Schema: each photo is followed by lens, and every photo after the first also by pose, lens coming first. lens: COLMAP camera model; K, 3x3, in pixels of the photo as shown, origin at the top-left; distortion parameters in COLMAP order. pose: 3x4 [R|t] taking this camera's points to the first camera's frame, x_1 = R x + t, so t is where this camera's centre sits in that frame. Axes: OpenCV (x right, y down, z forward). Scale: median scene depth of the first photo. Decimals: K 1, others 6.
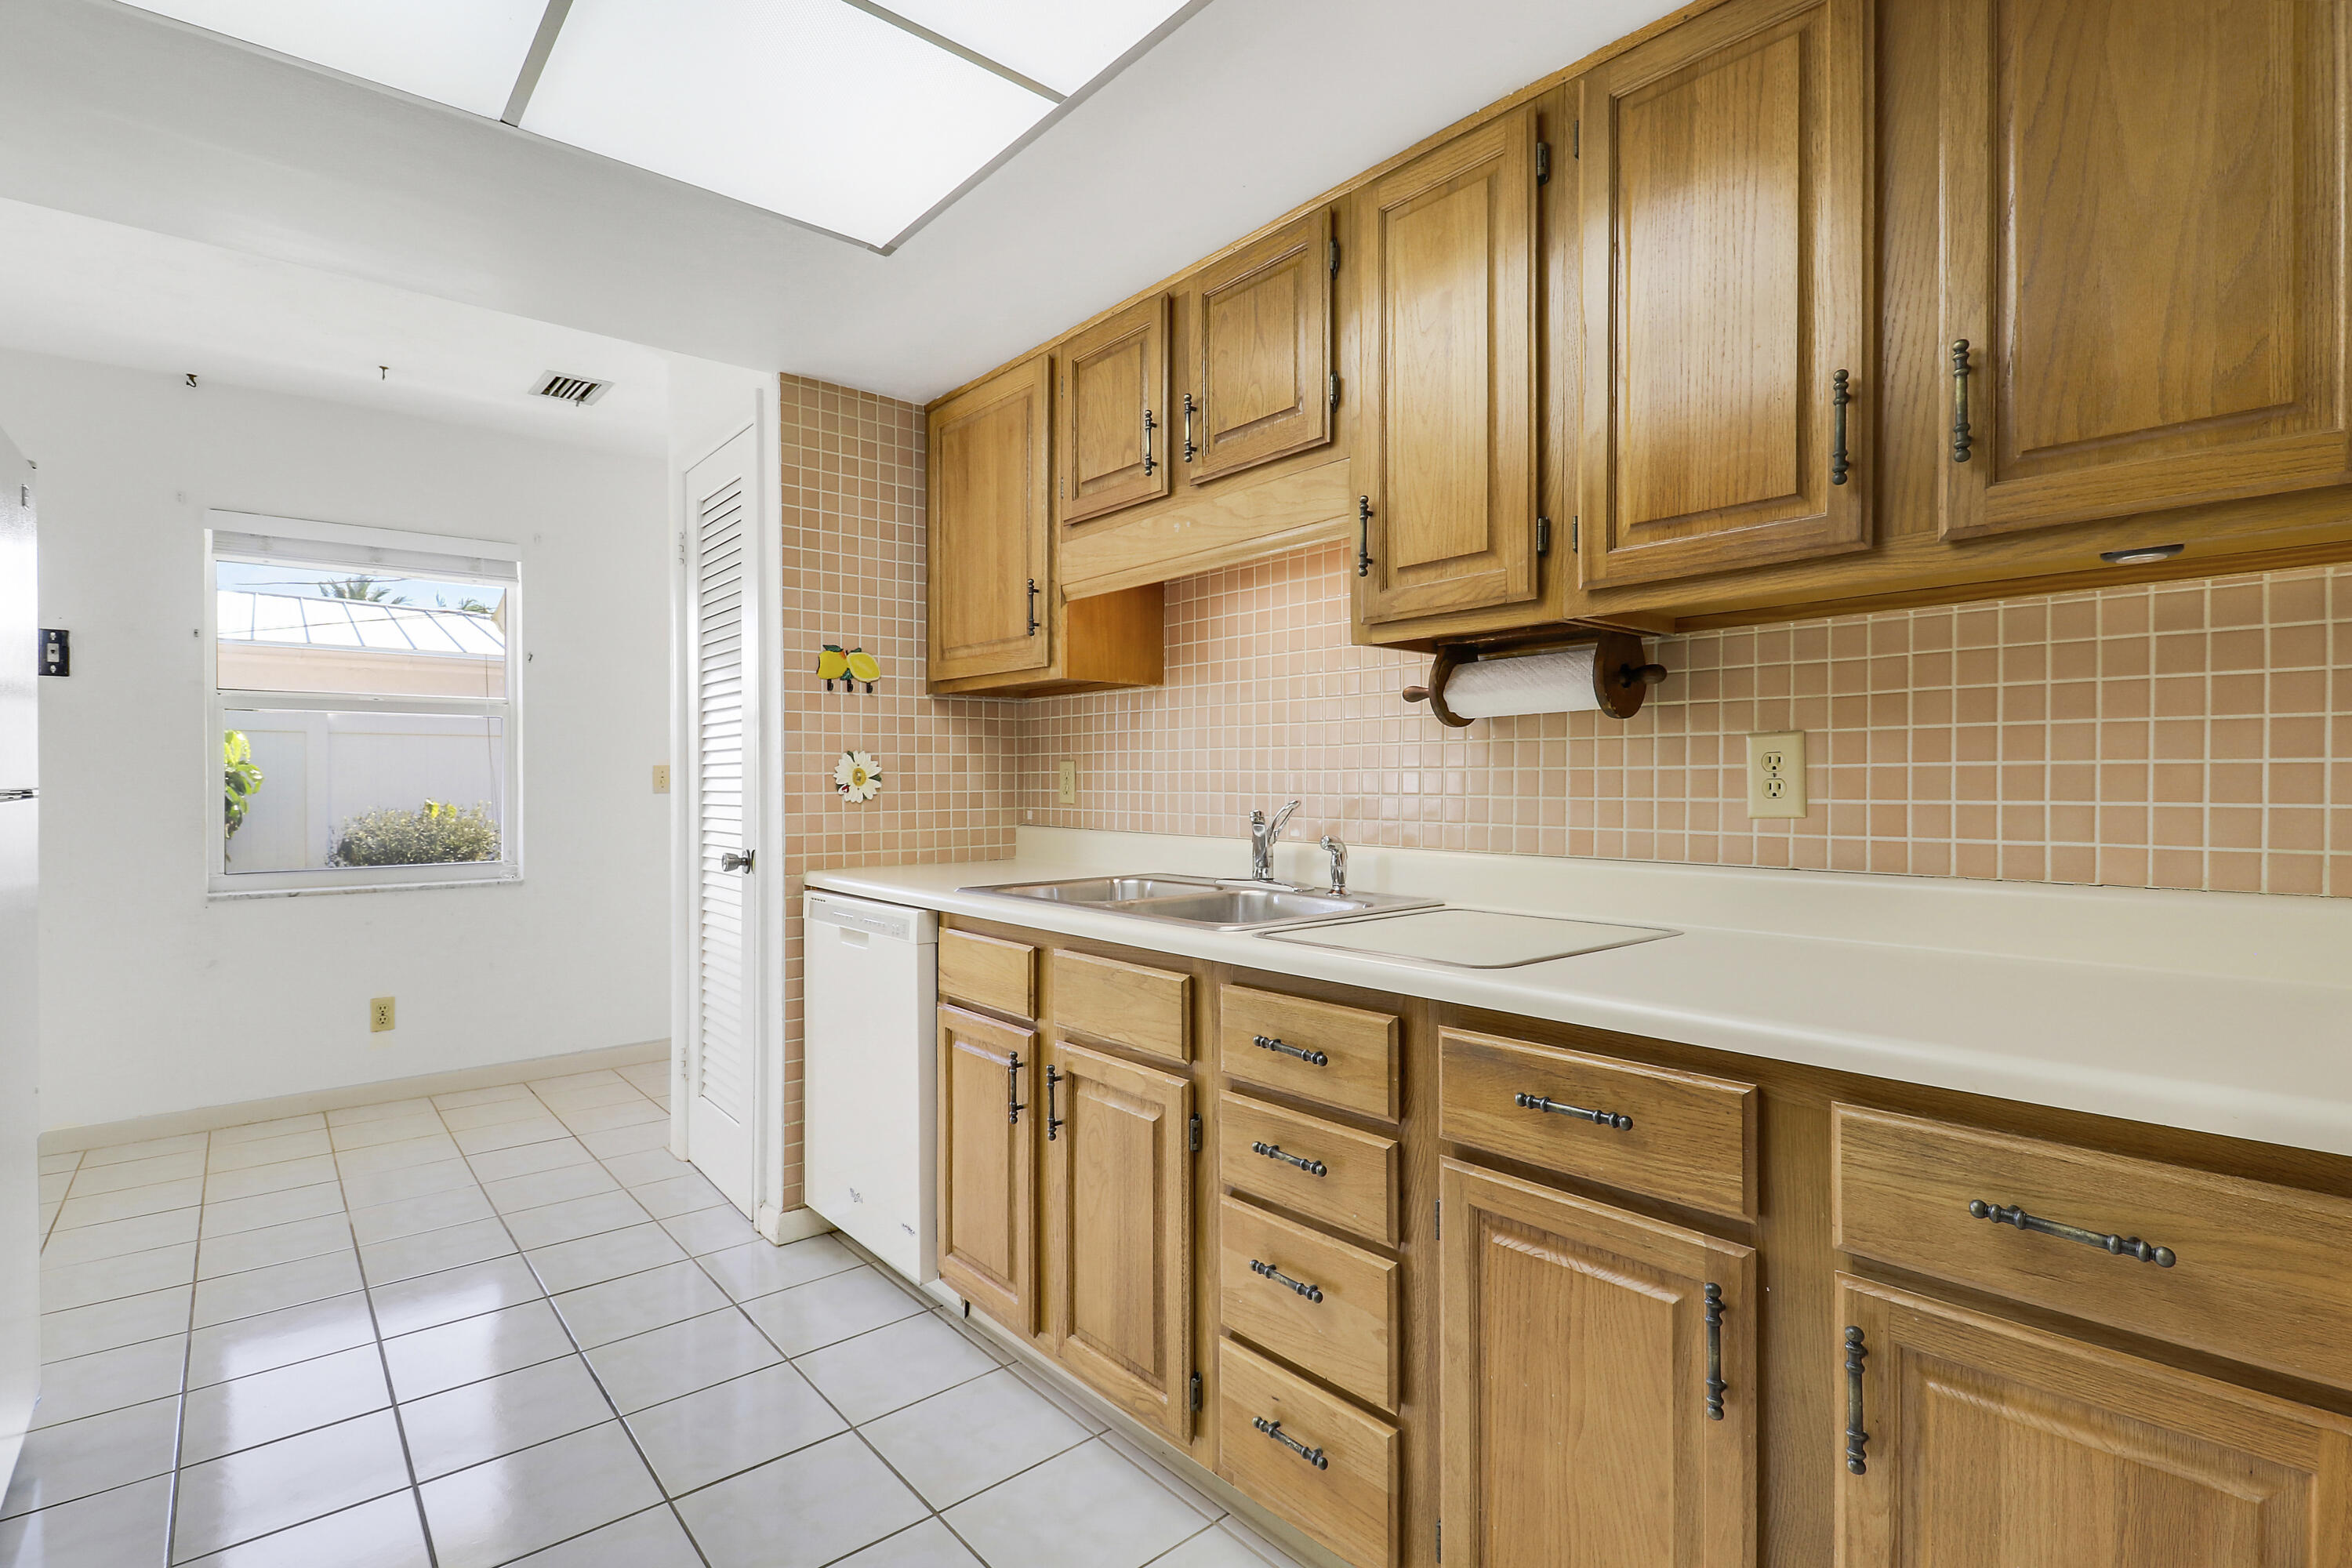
lens RADIAL K [[1127.9, 0, 1178.4], [0, 1127.9, 795.5], [0, 0, 1]] dist [0.004250, 0.000208]
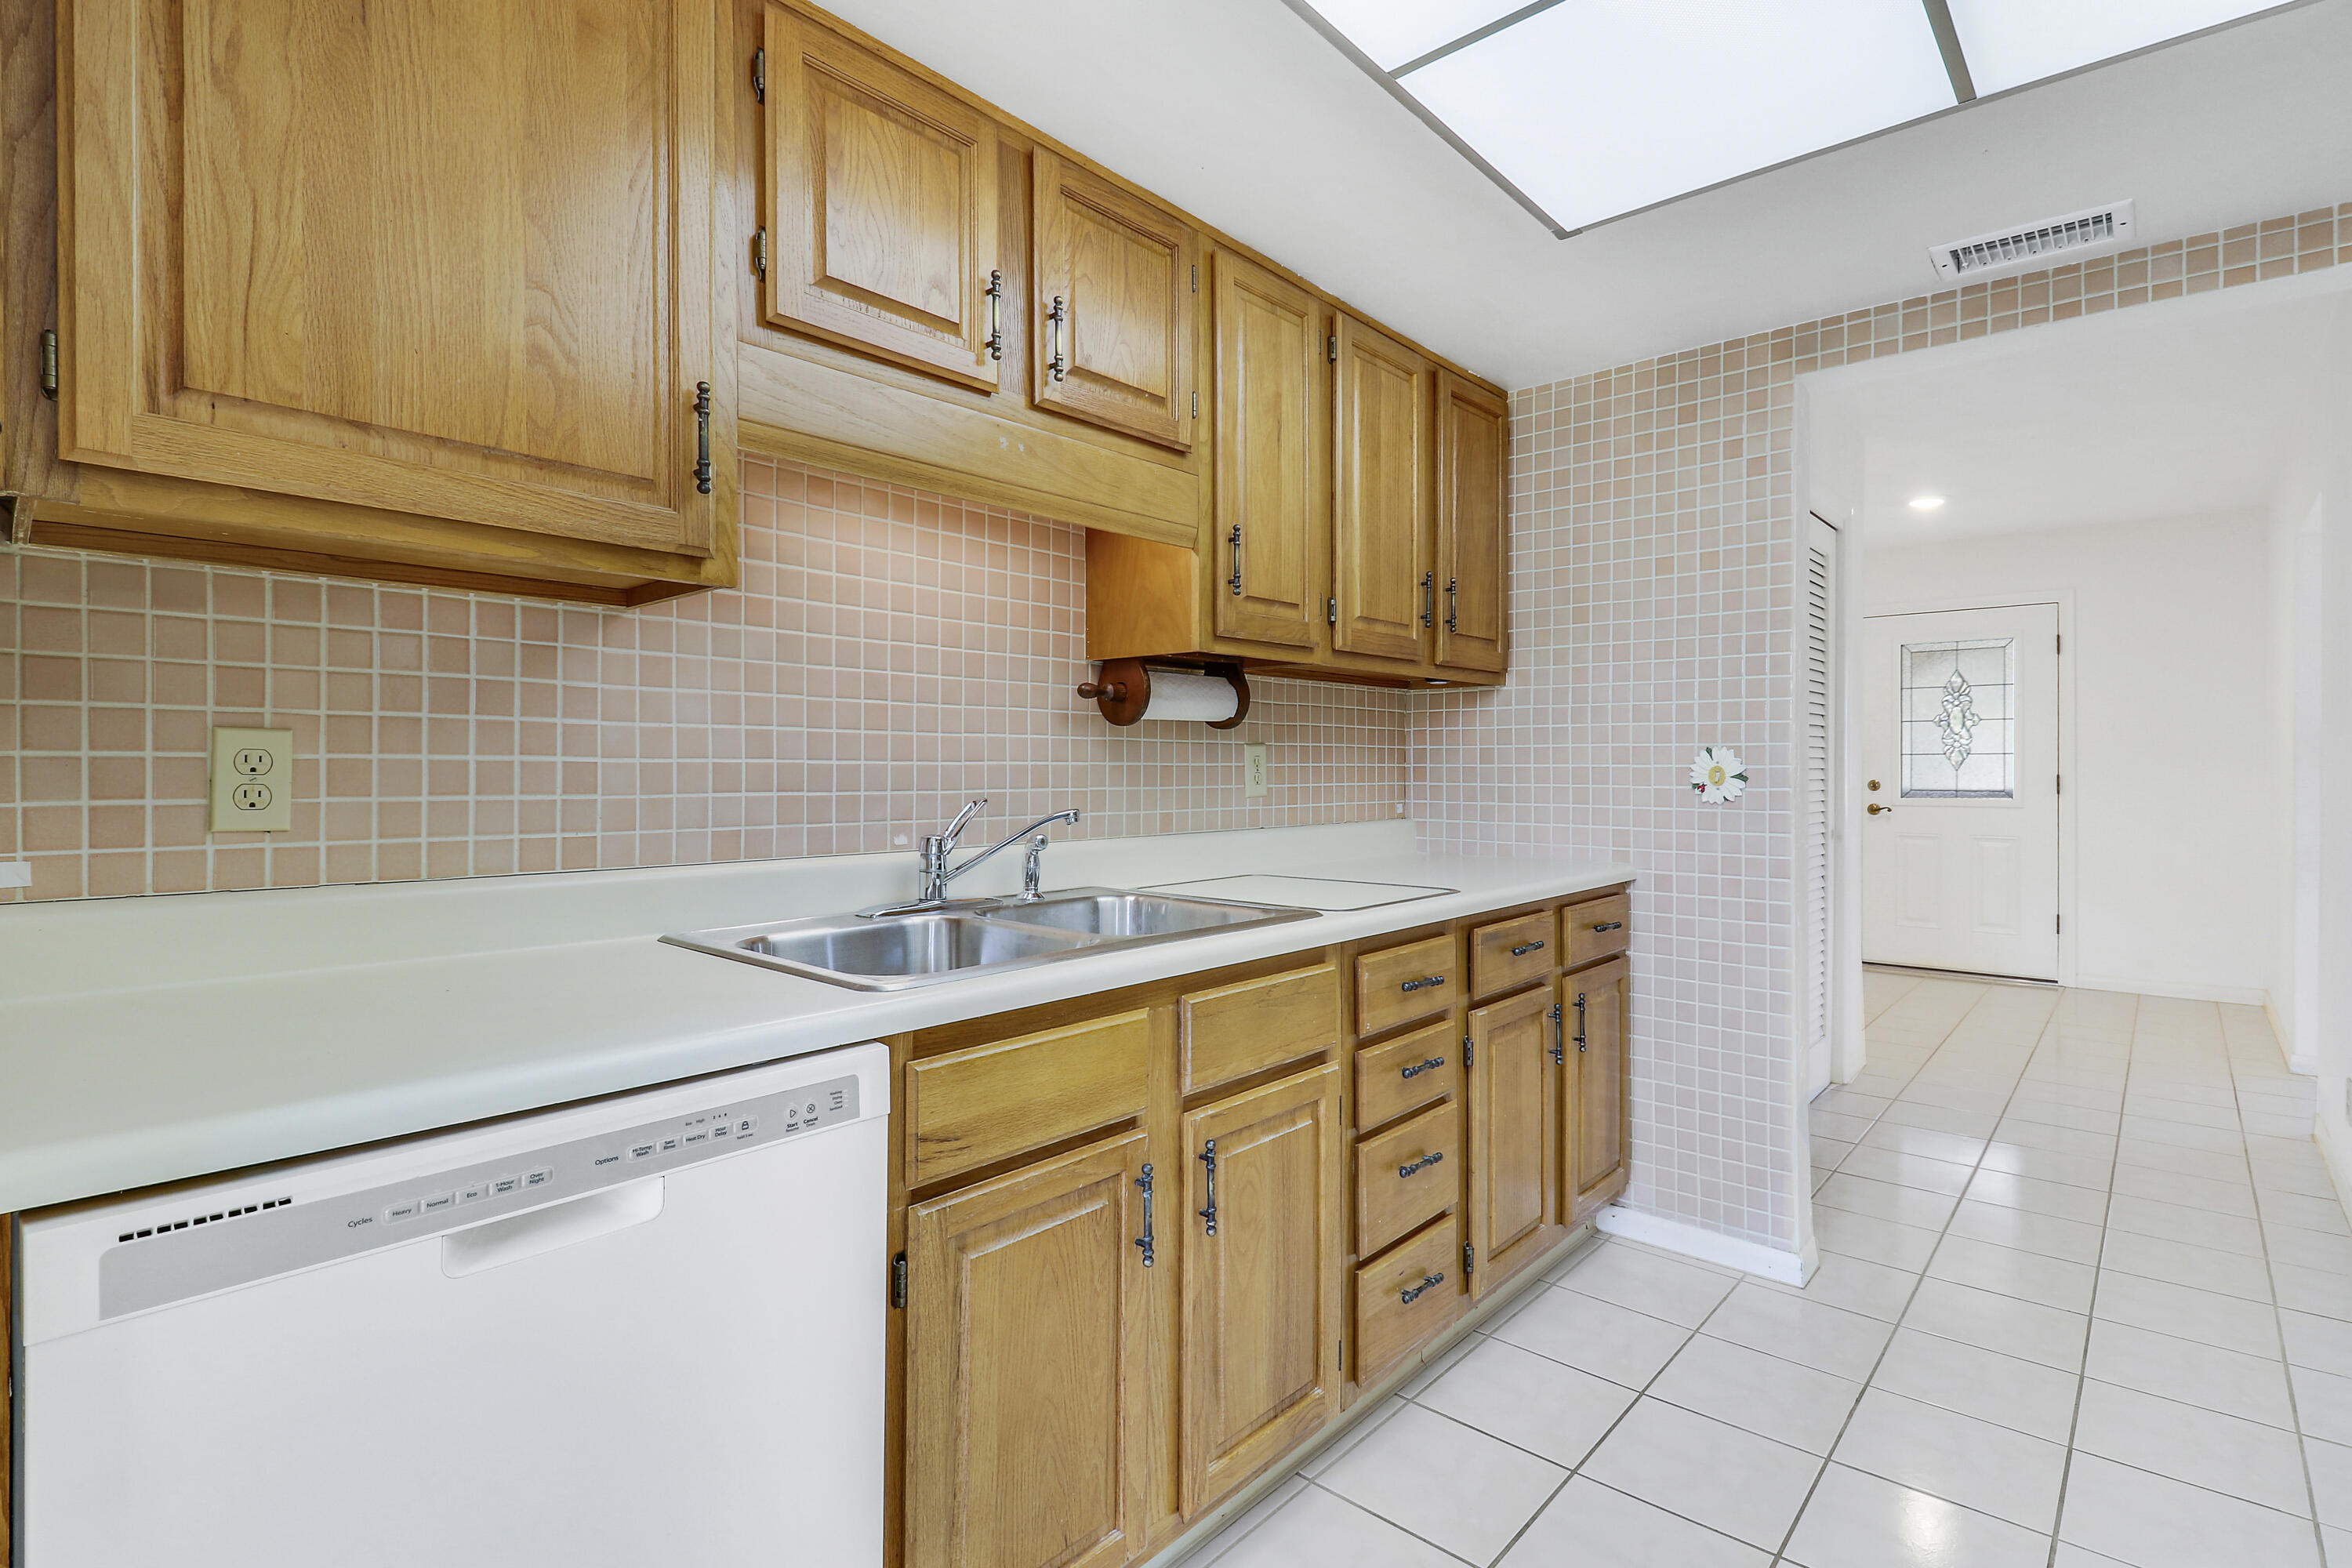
lens RADIAL K [[1112.9, 0, 1176.0], [0, 1112.9, 784.0], [0, 0, 1]] dist [-0.000471, -0.000719]
pose [[-0.137788, -0.014559, 0.990355, -0.798331], [0.010485, 0.999814, 0.016157, -0.019300], [-0.990406, 0.012610, -0.137610, 1.035673]]
